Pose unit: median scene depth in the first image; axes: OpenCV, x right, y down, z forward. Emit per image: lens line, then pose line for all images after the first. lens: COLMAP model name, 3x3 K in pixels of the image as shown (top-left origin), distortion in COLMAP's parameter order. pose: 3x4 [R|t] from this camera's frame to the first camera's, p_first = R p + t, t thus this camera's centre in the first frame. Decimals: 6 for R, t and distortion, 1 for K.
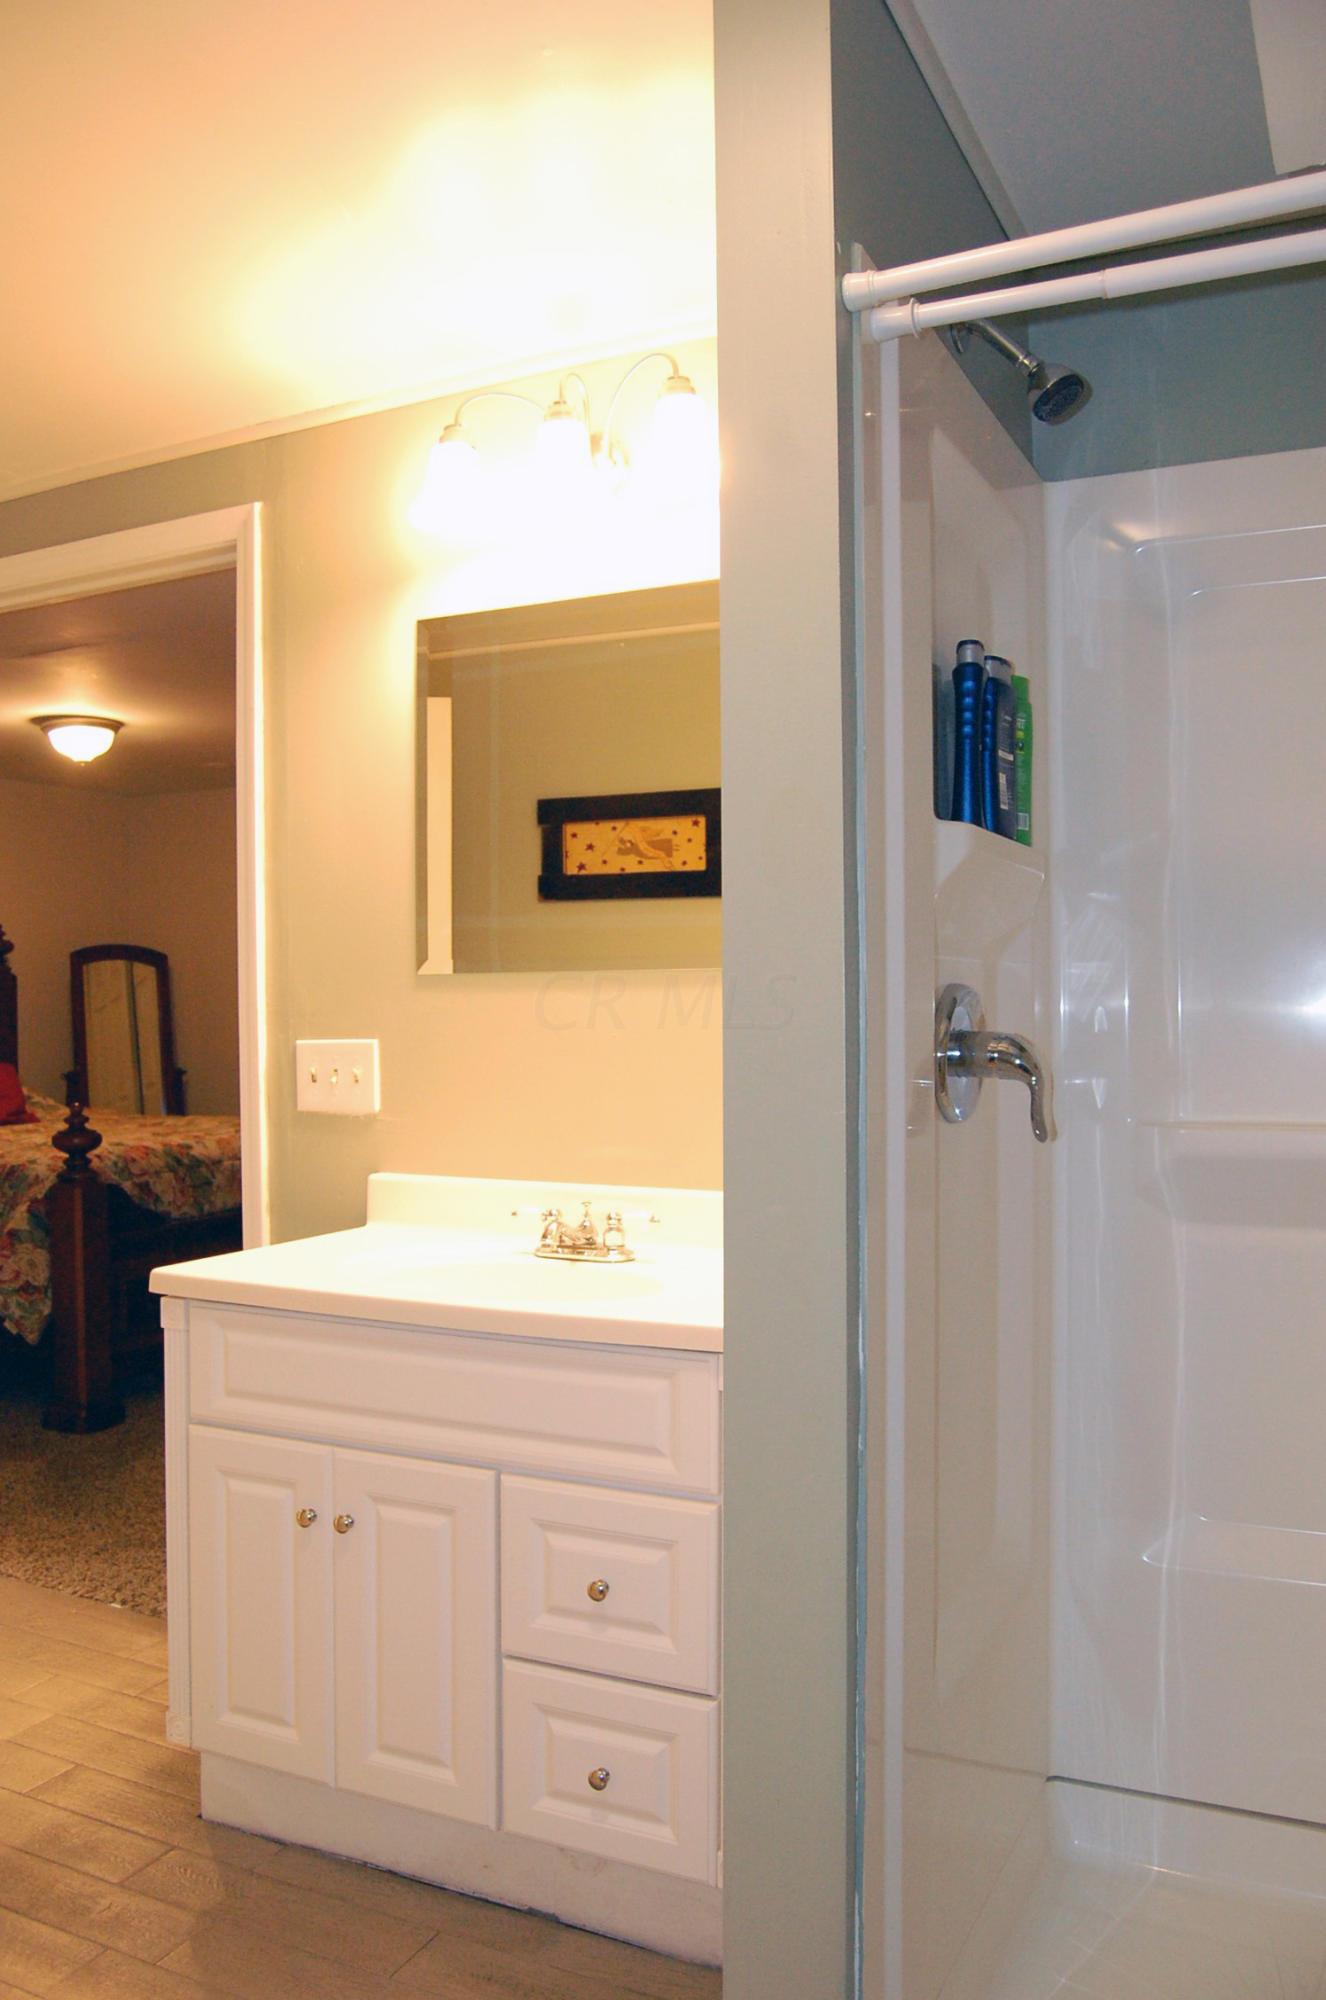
lens RADIAL K [[1565.4, 0, 663.4], [0, 1565.4, 1002.1], [0, 0, 1]] dist [-0.092667, 0.032812]
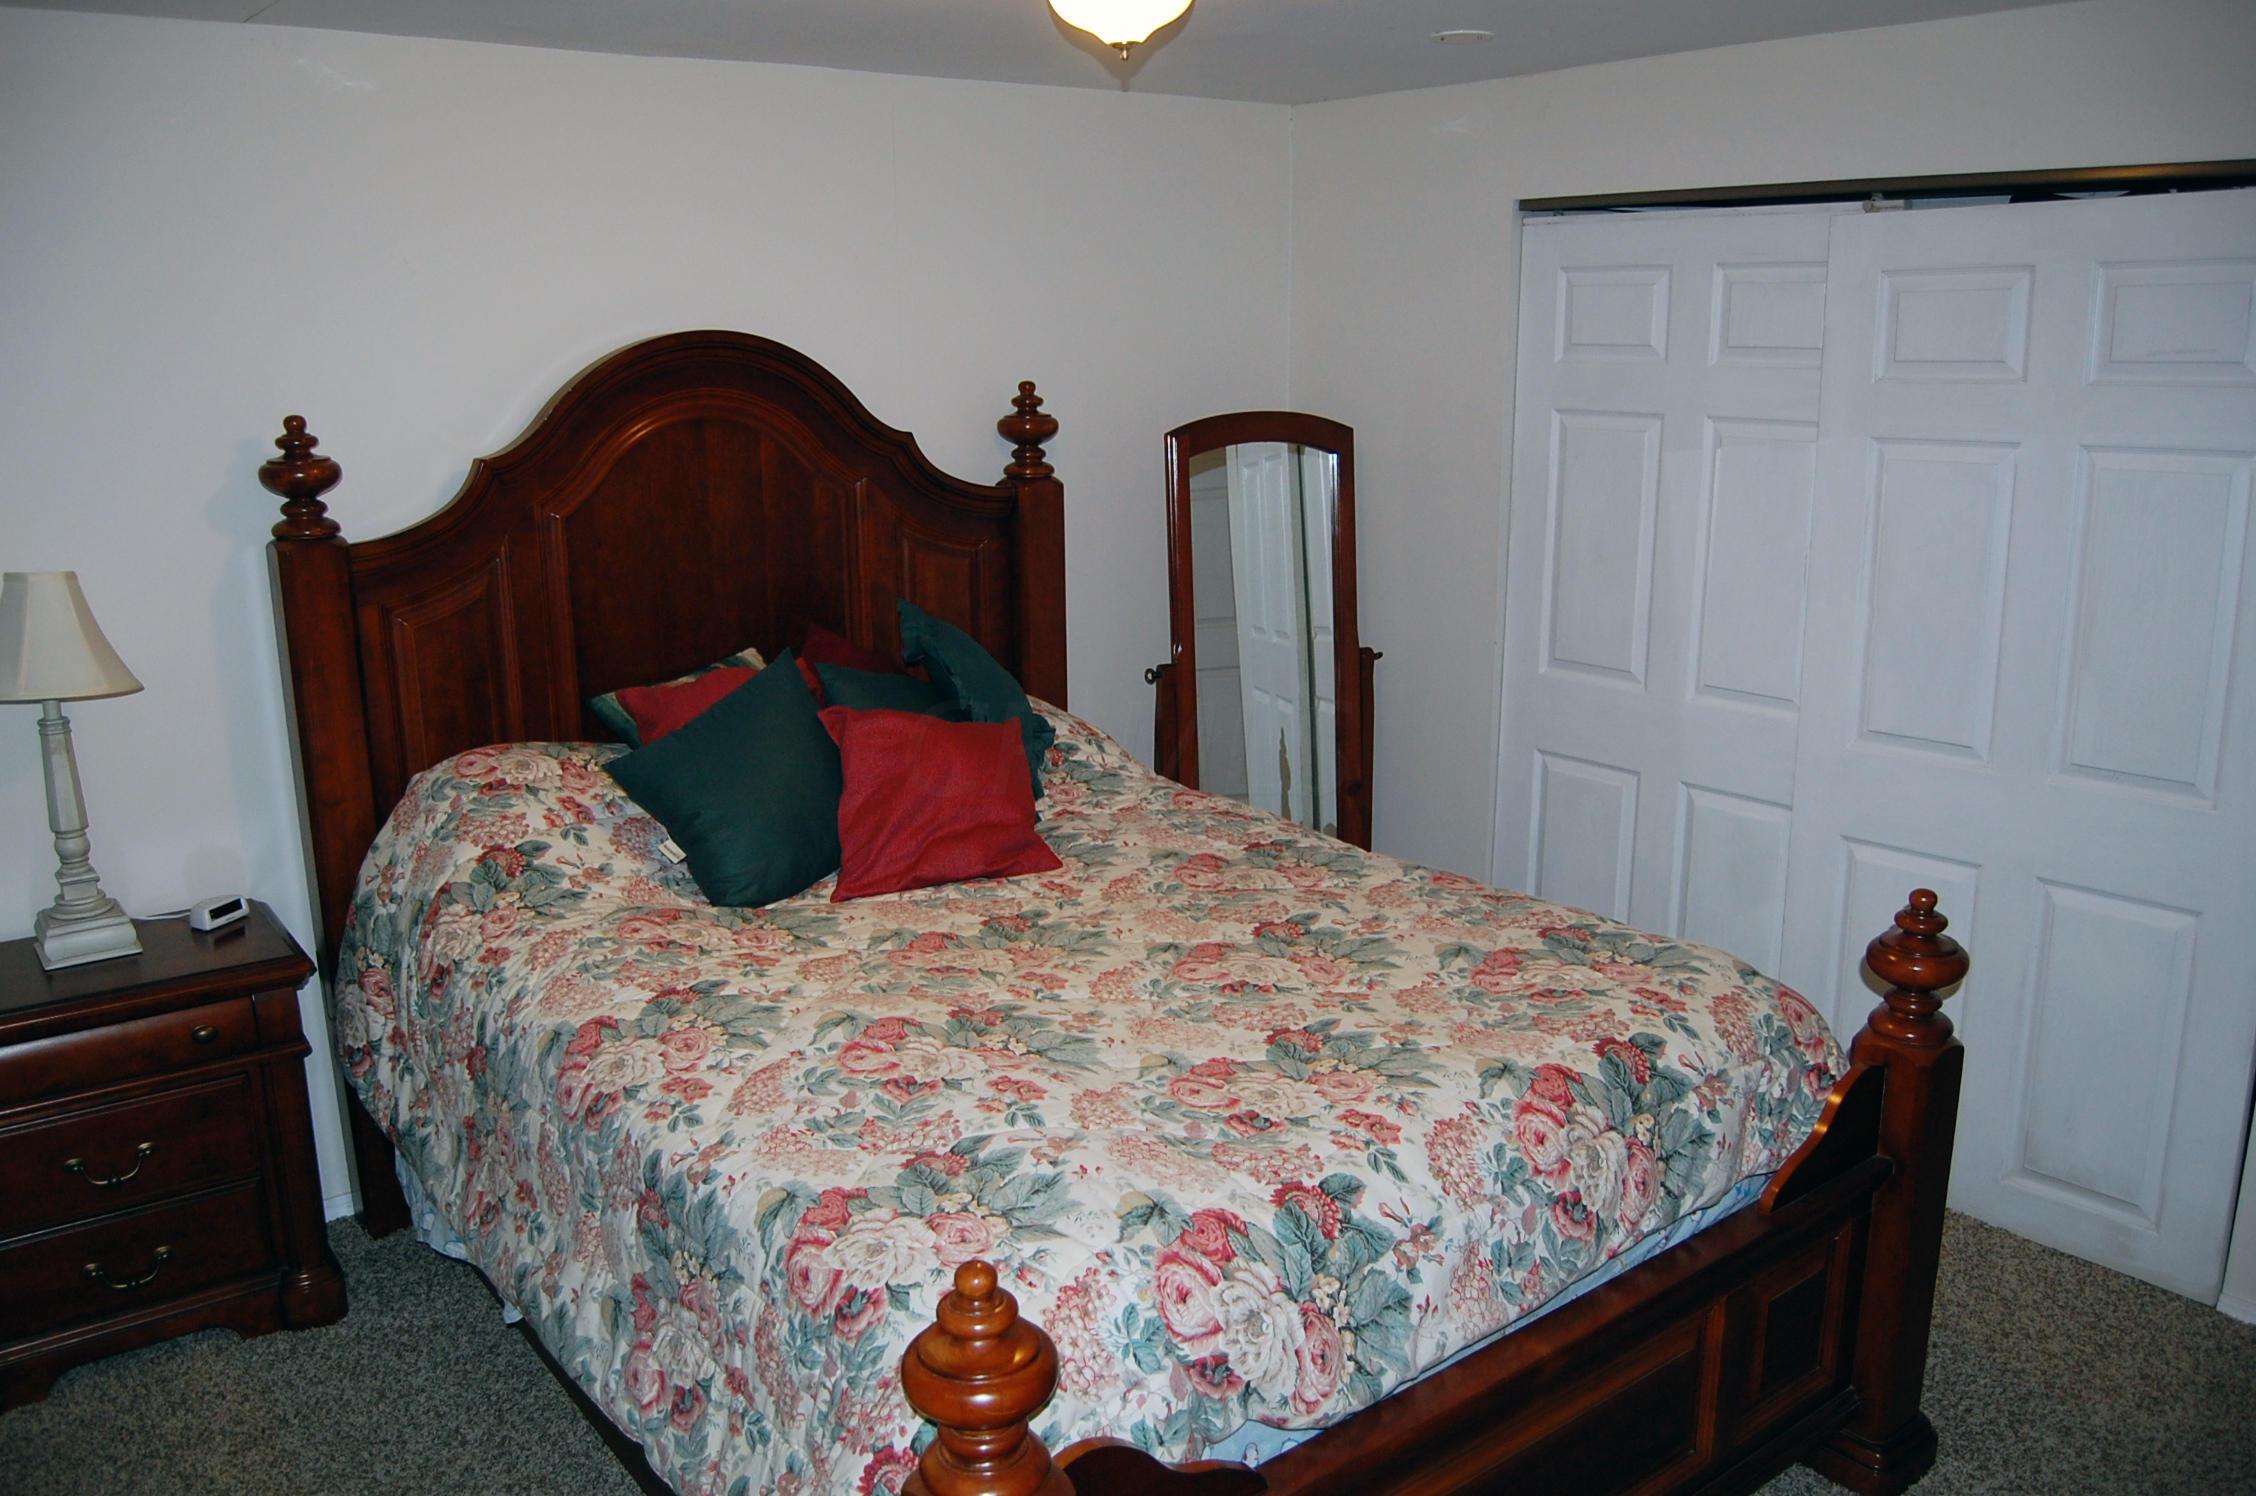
lens RADIAL K [[1765.8, 0, 1113.1], [0, 1765.8, 739.8], [0, 0, 1]] dist [-0.092667, 0.032812]
pose [[0.897205, 0.099573, -0.430242, -0.192723], [0.005935, 0.971442, 0.237202, -0.102957], [0.441574, -0.215372, 0.870992, 0.650306]]
